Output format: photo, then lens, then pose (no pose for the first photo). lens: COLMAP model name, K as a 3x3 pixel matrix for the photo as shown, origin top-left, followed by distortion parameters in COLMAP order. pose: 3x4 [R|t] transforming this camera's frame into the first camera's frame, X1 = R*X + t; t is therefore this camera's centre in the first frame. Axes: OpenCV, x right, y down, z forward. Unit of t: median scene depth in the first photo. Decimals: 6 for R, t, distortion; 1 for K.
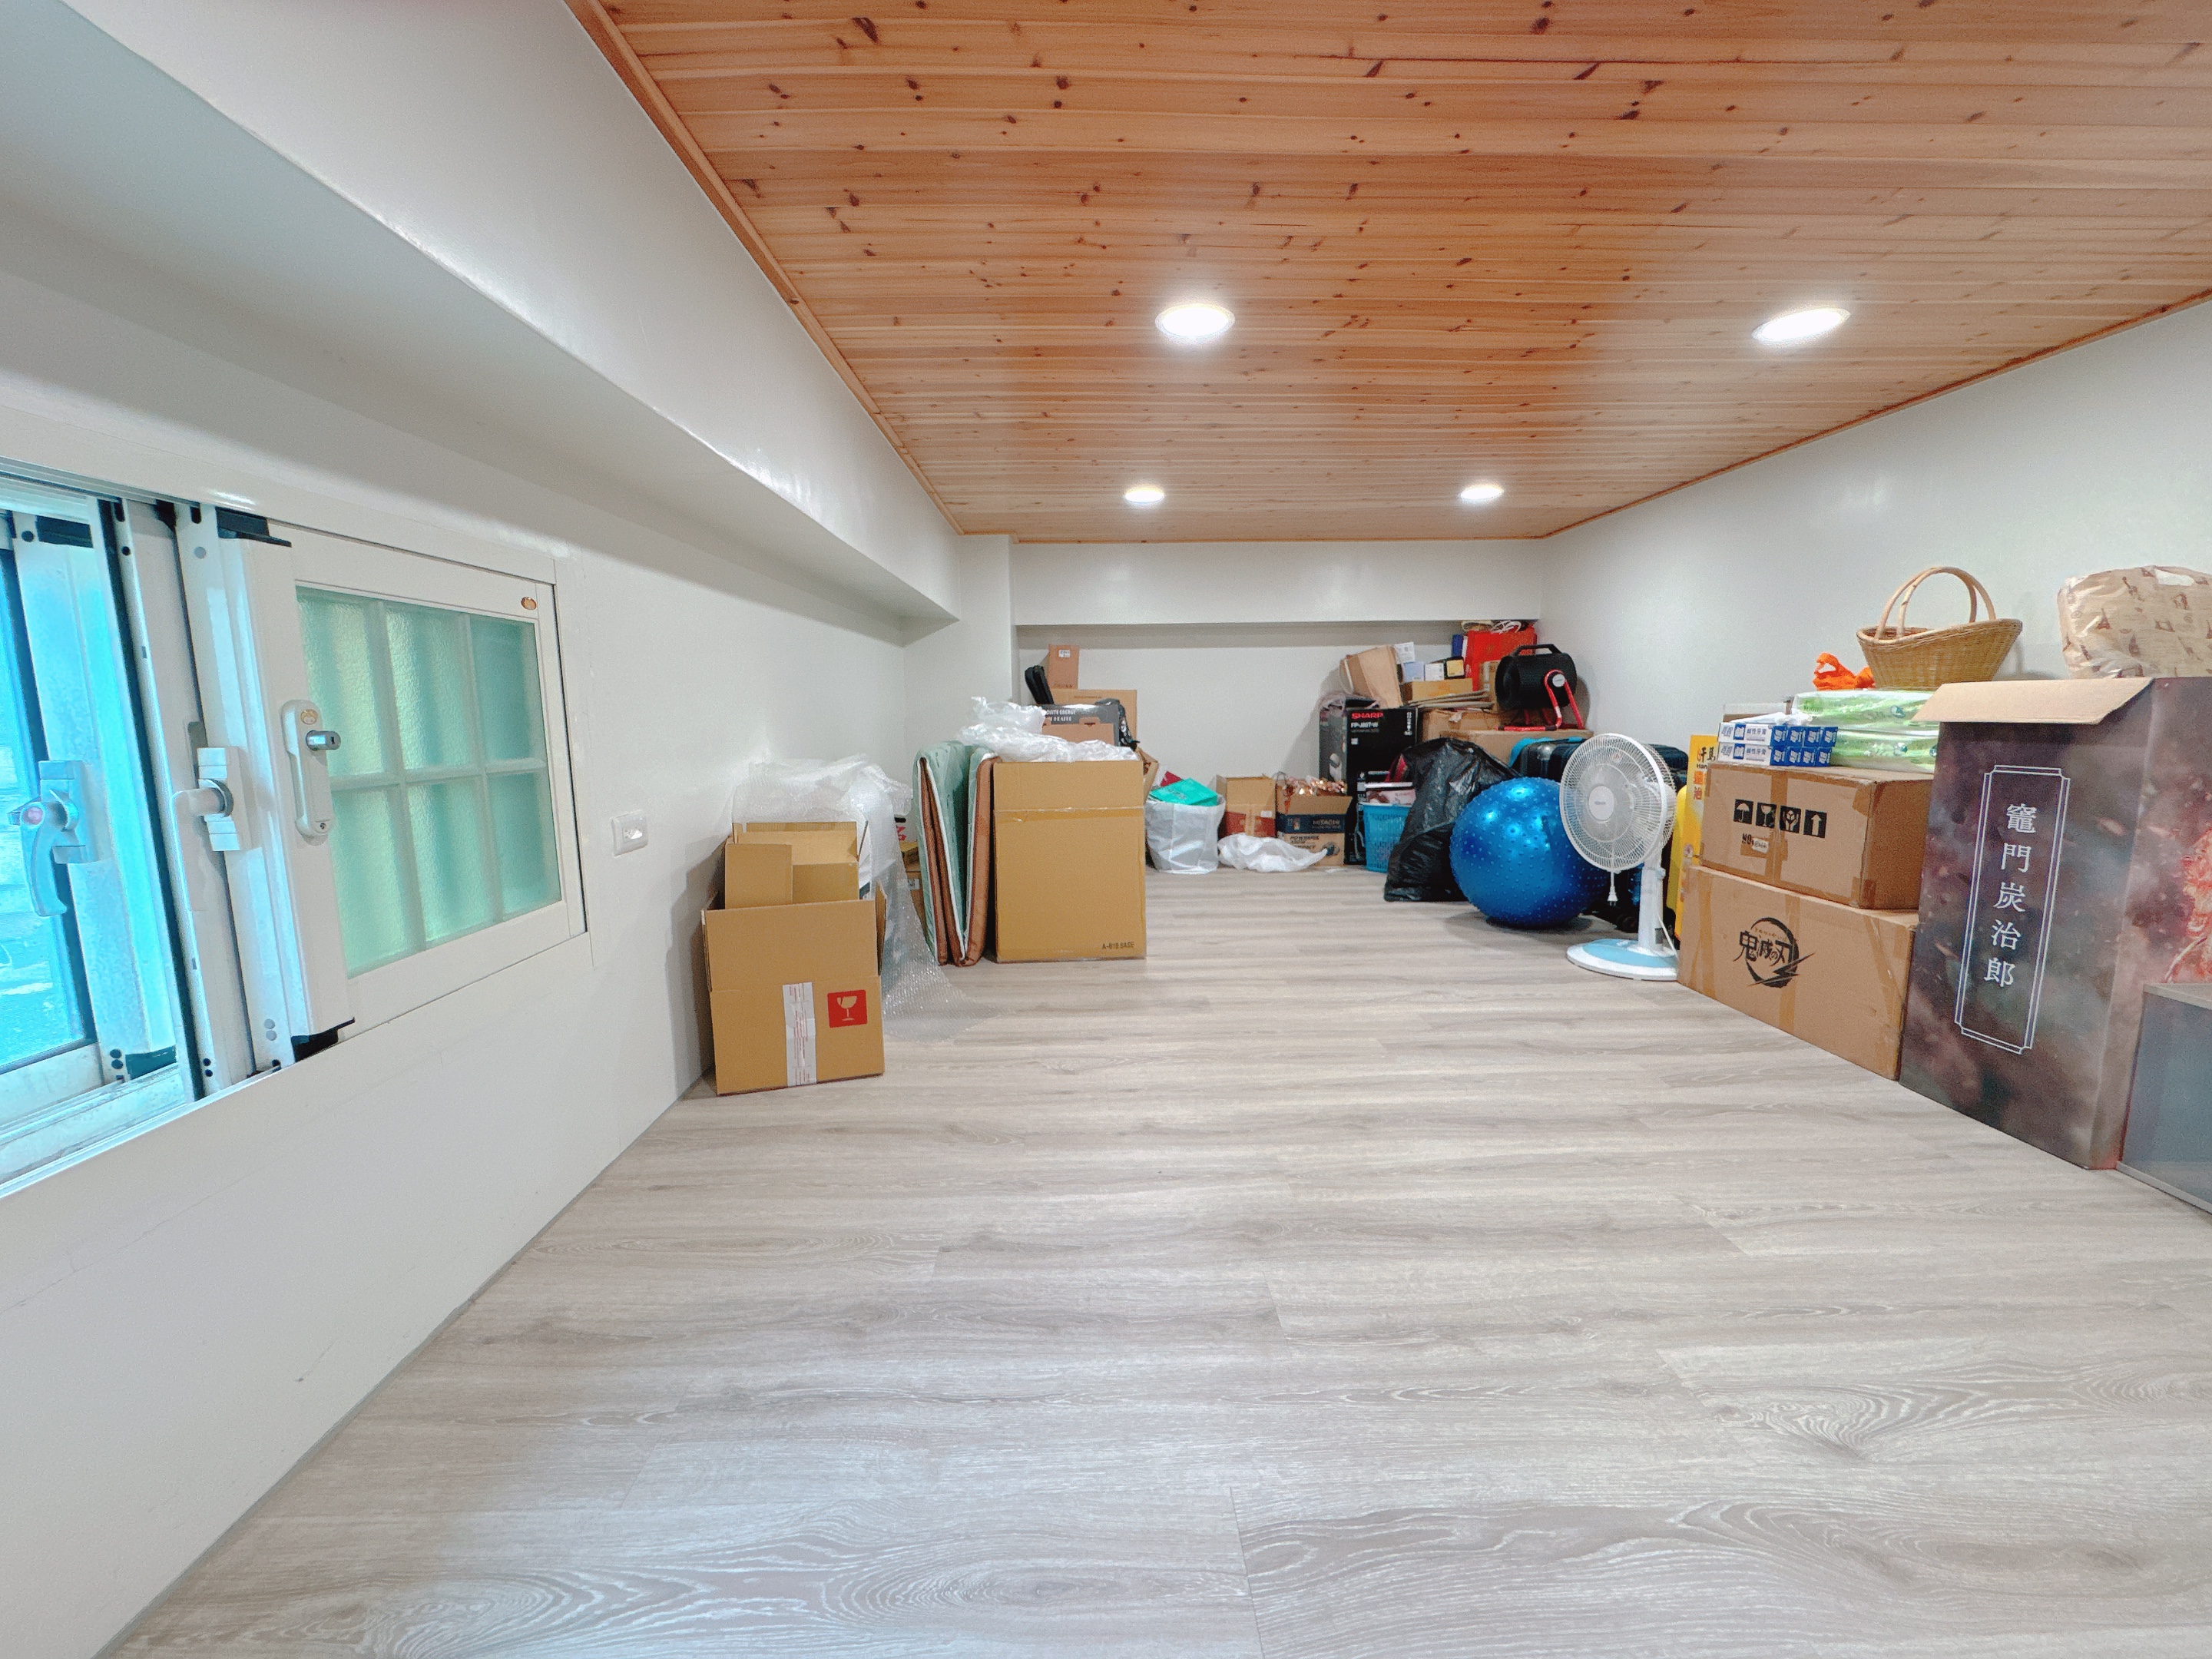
lens RADIAL K [[887.4, 0, 1106.0], [0, 887.4, 829.5], [0, 0, 1]] dist [-0.000928, -0.000247]
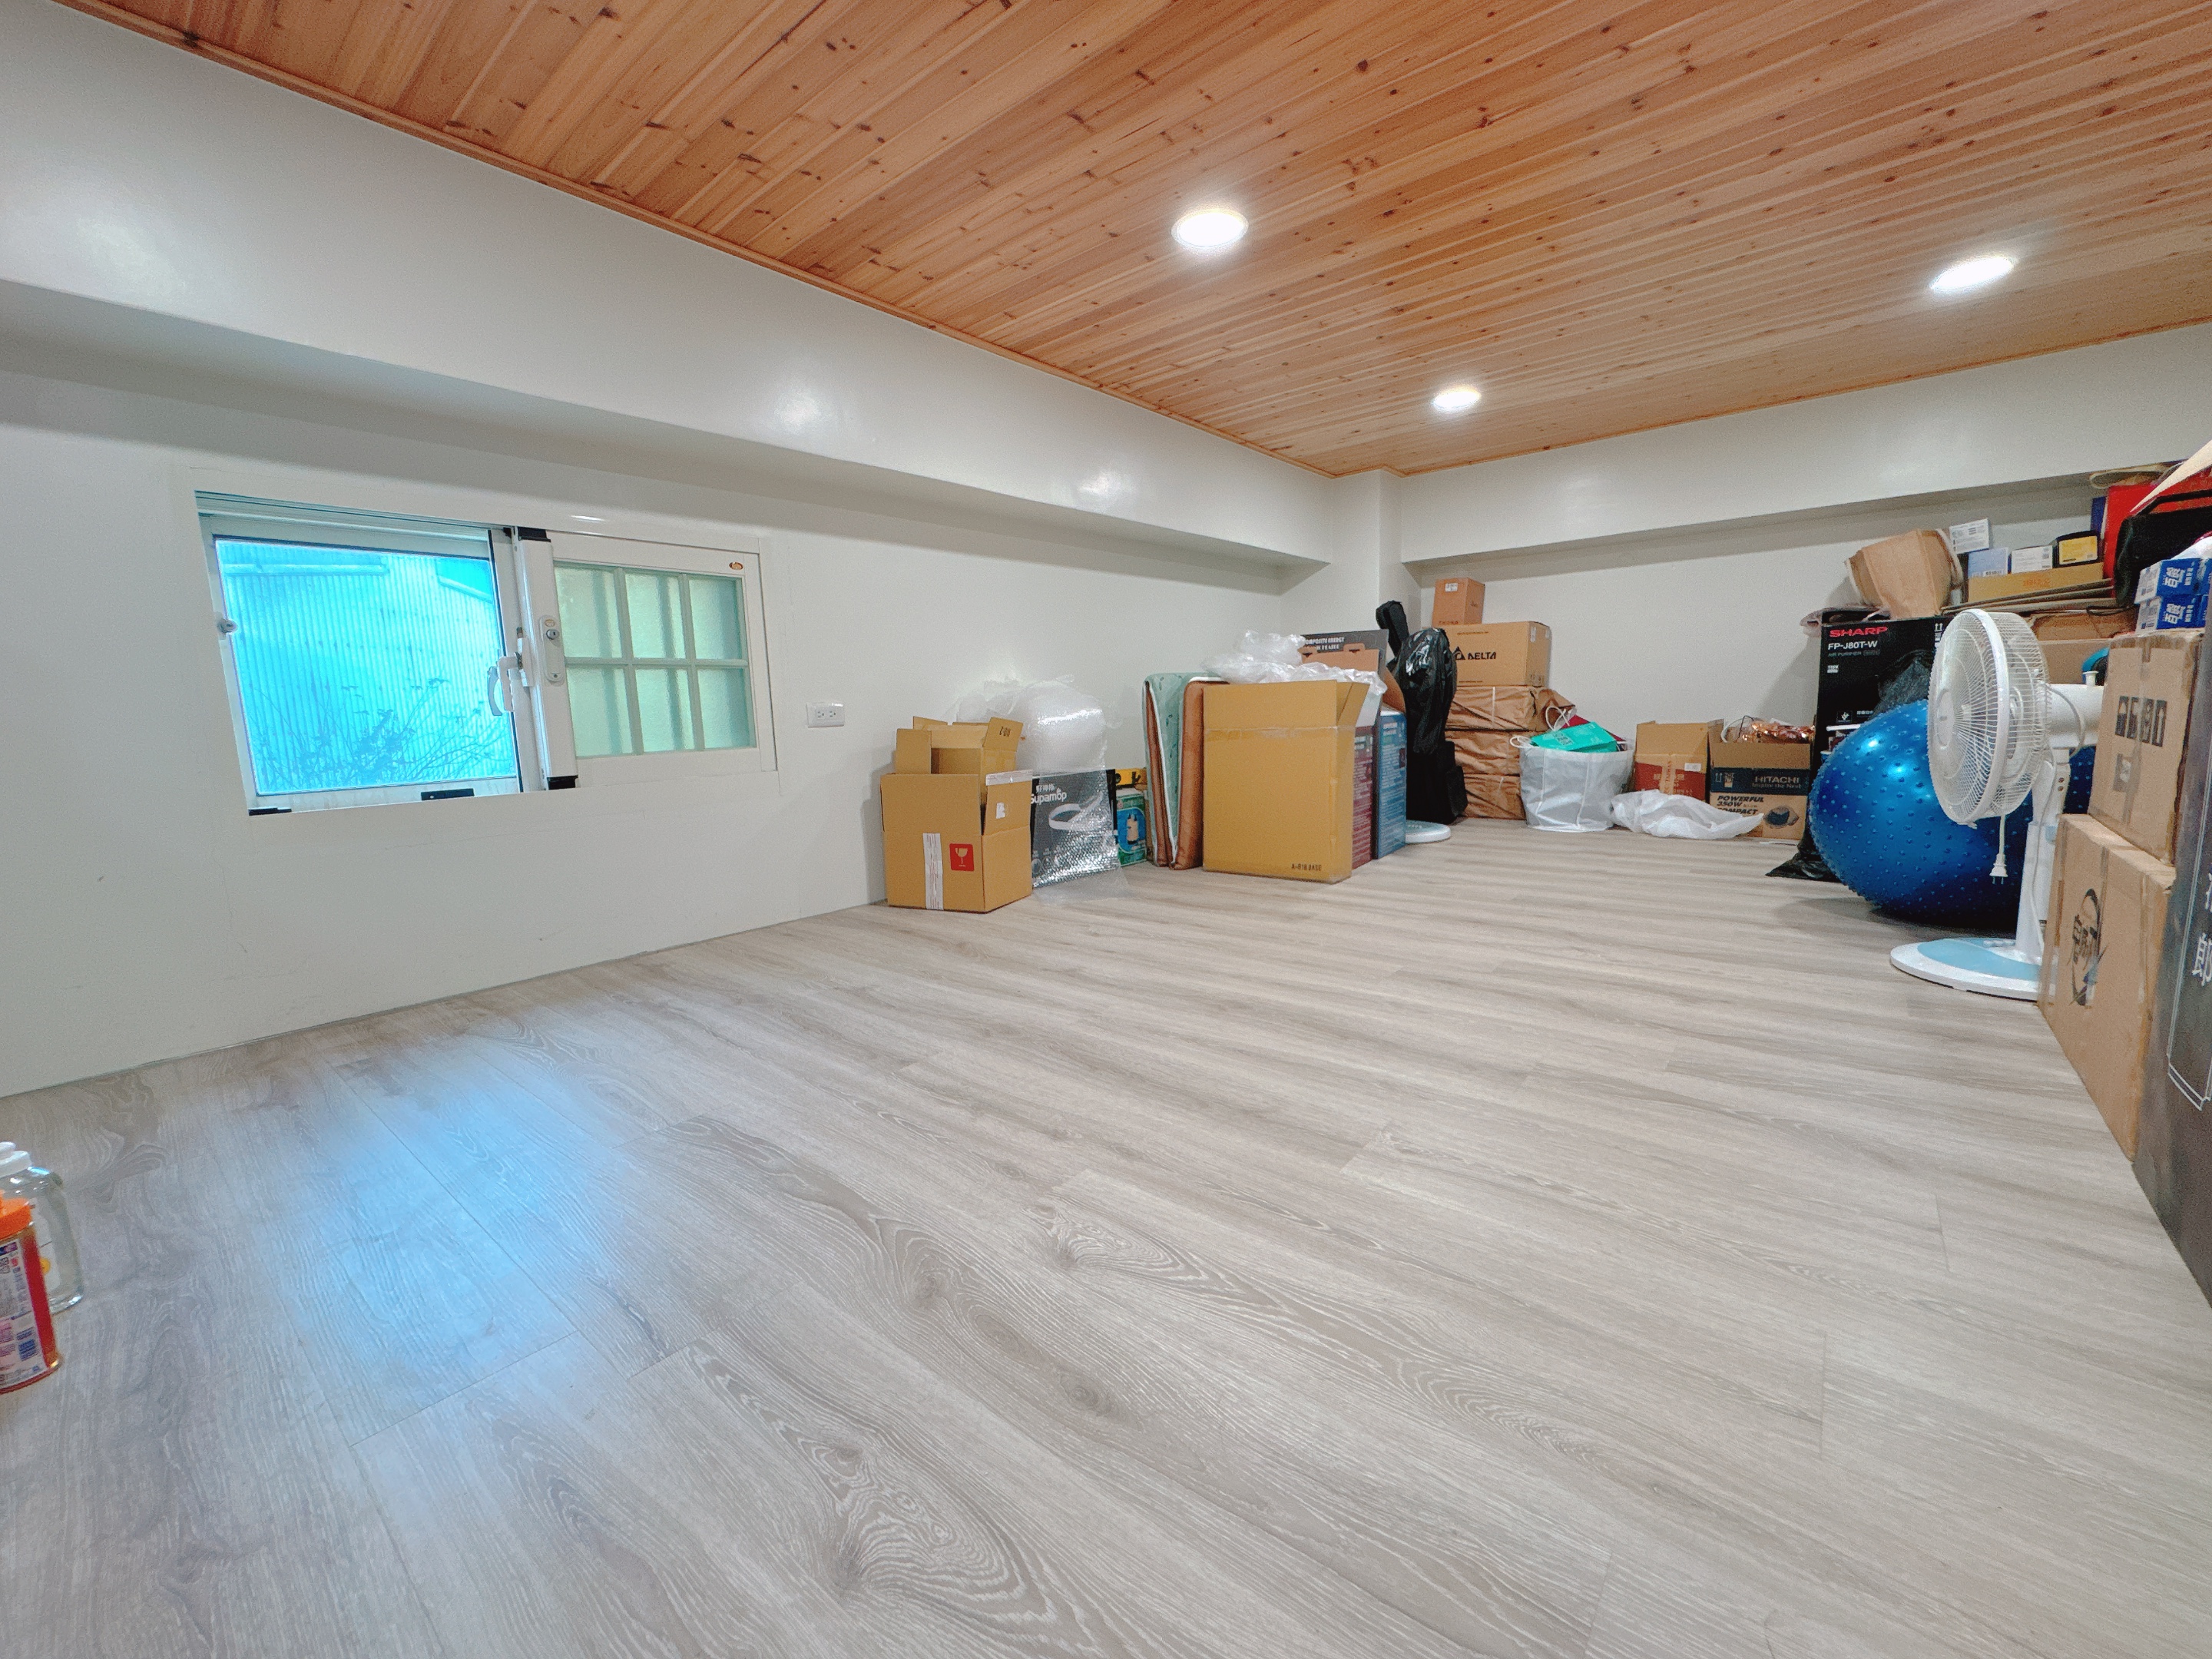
lens RADIAL K [[898.1, 0, 1107.3], [0, 898.1, 828.2], [0, 0, 1]] dist [-0.001527, -0.000069]
pose [[0.749303, 0.076677, -0.657773, 0.770881], [-0.066337, 0.996969, 0.040649, 0.093431], [0.658896, 0.013176, 0.752119, 0.143008]]
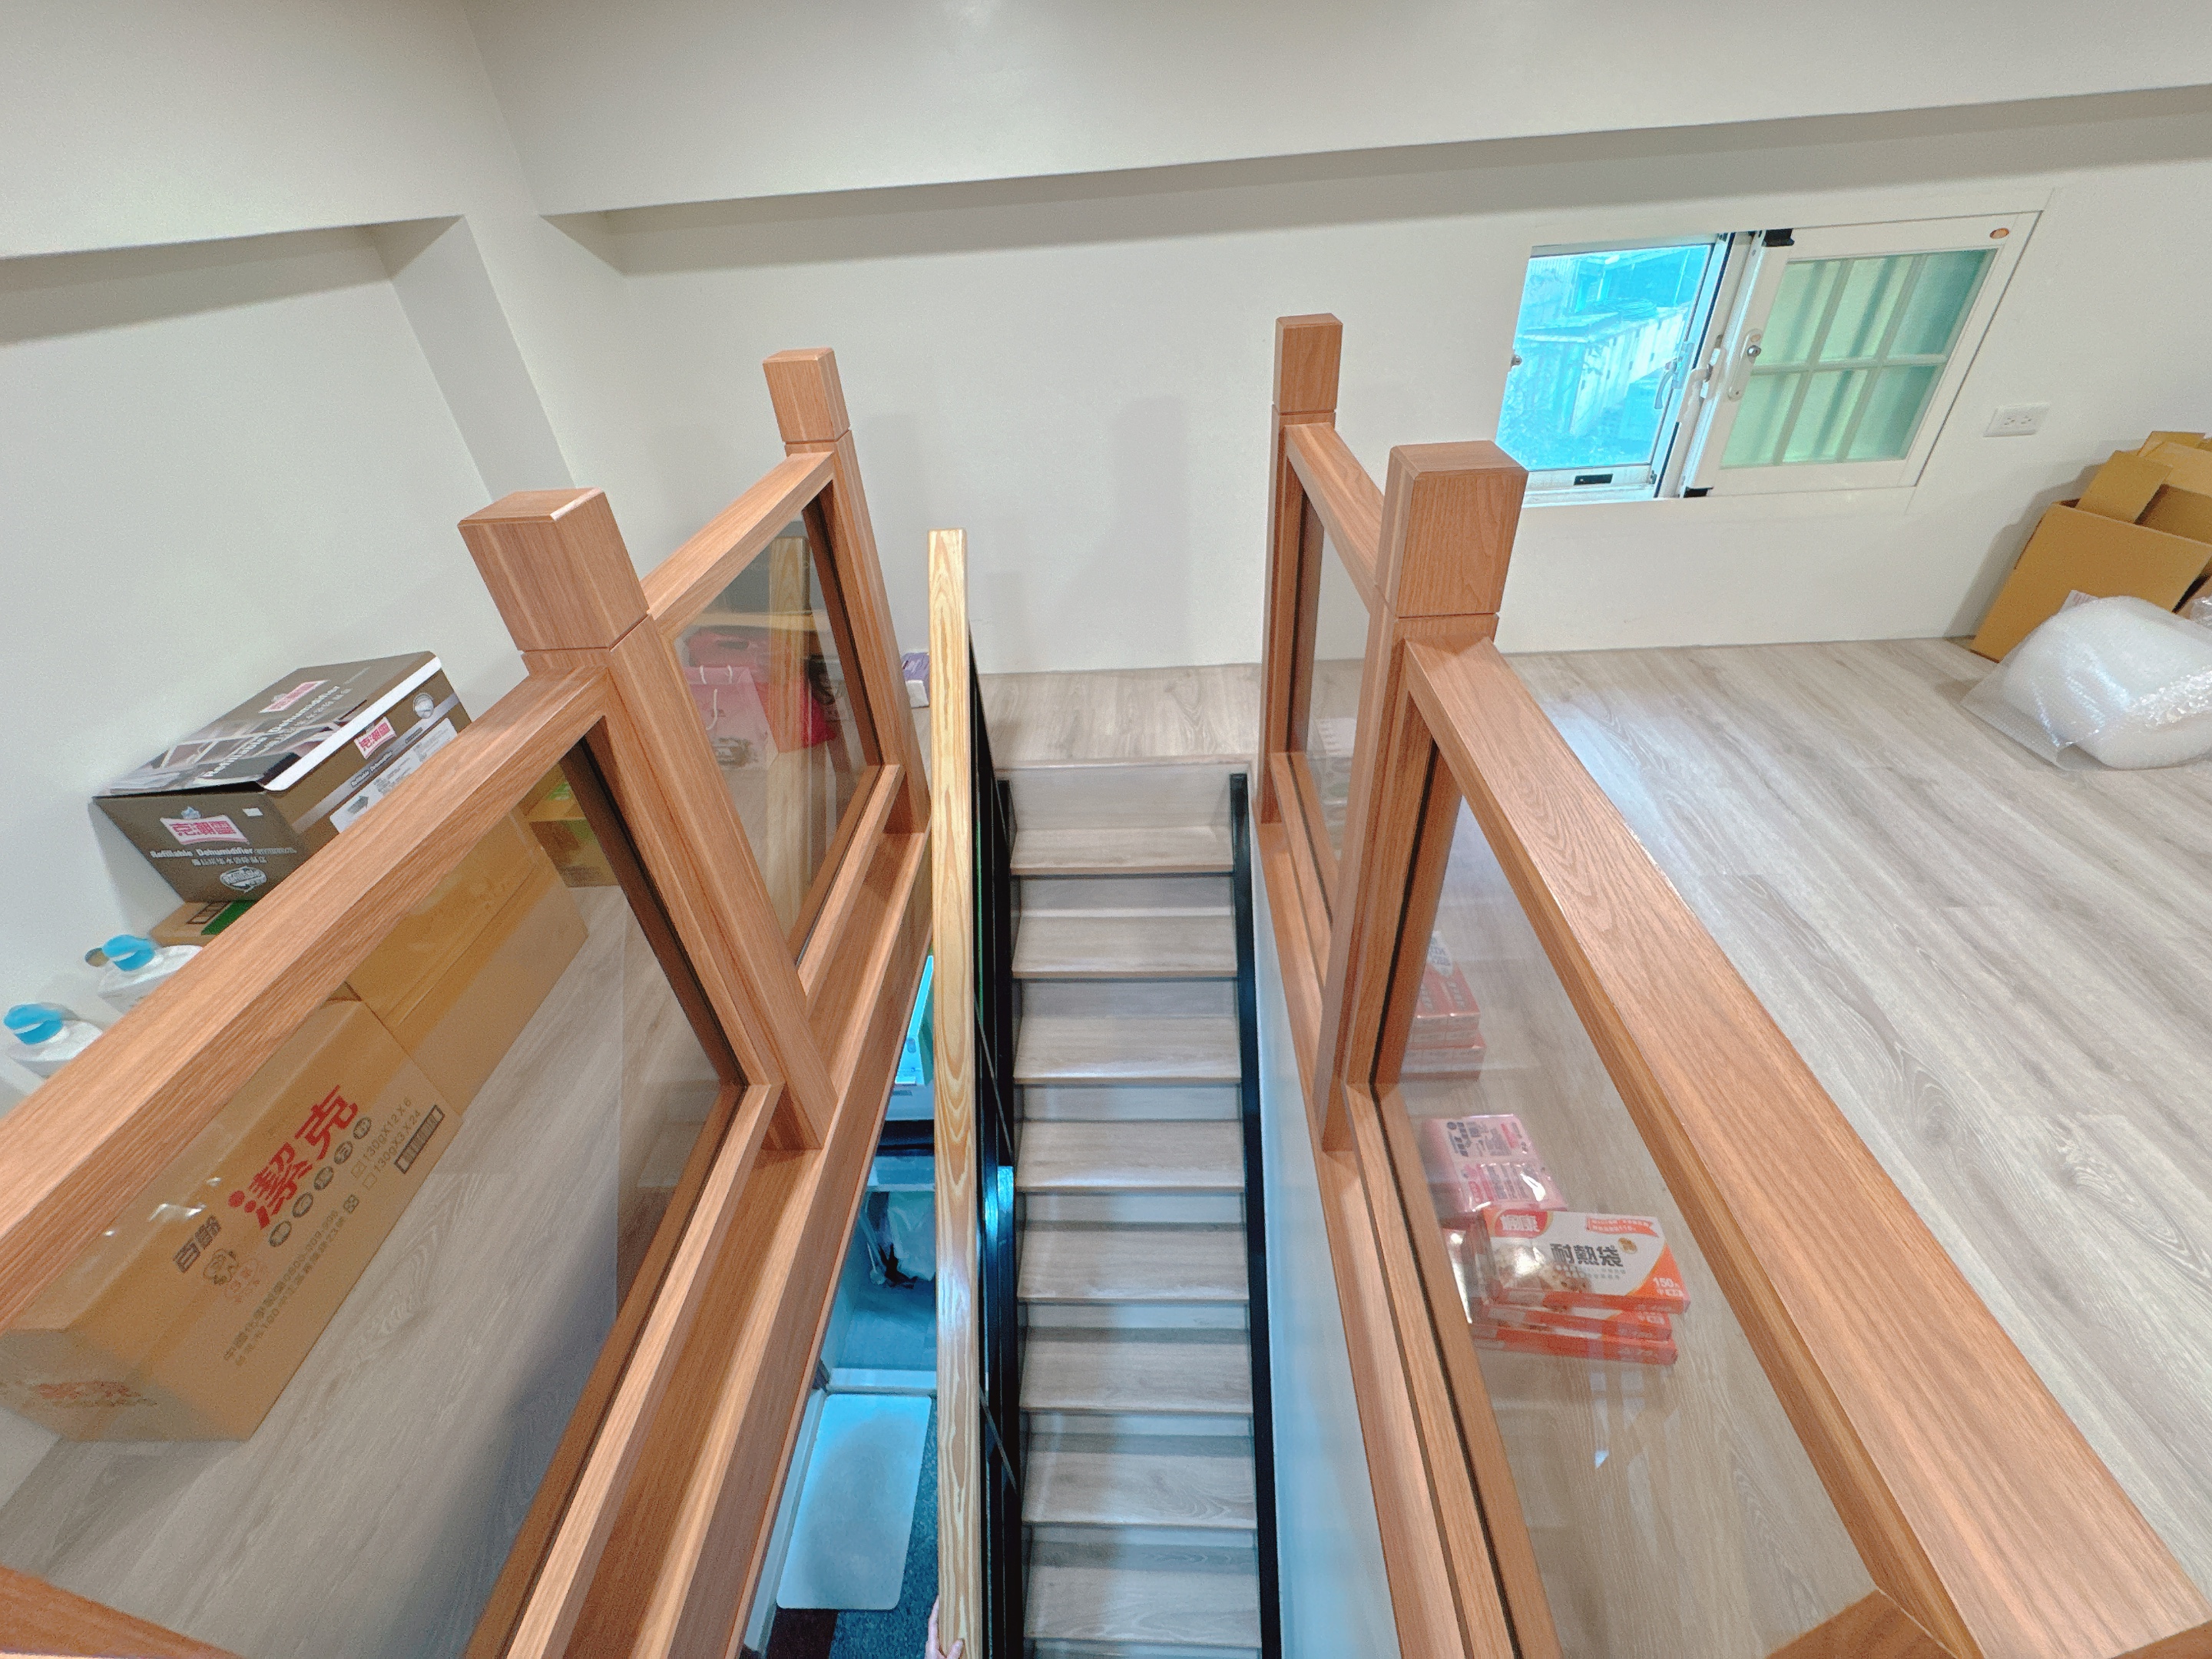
lens RADIAL K [[901.4, 0, 1095.8], [0, 901.4, 827.3], [0, 0, 1]] dist [-0.001617, -0.000447]
pose [[-0.074783, 0.606497, -0.791561, 0.865701], [-0.069850, 0.788648, 0.610865, -0.212745], [0.994750, 0.100973, -0.016614, -0.230792]]
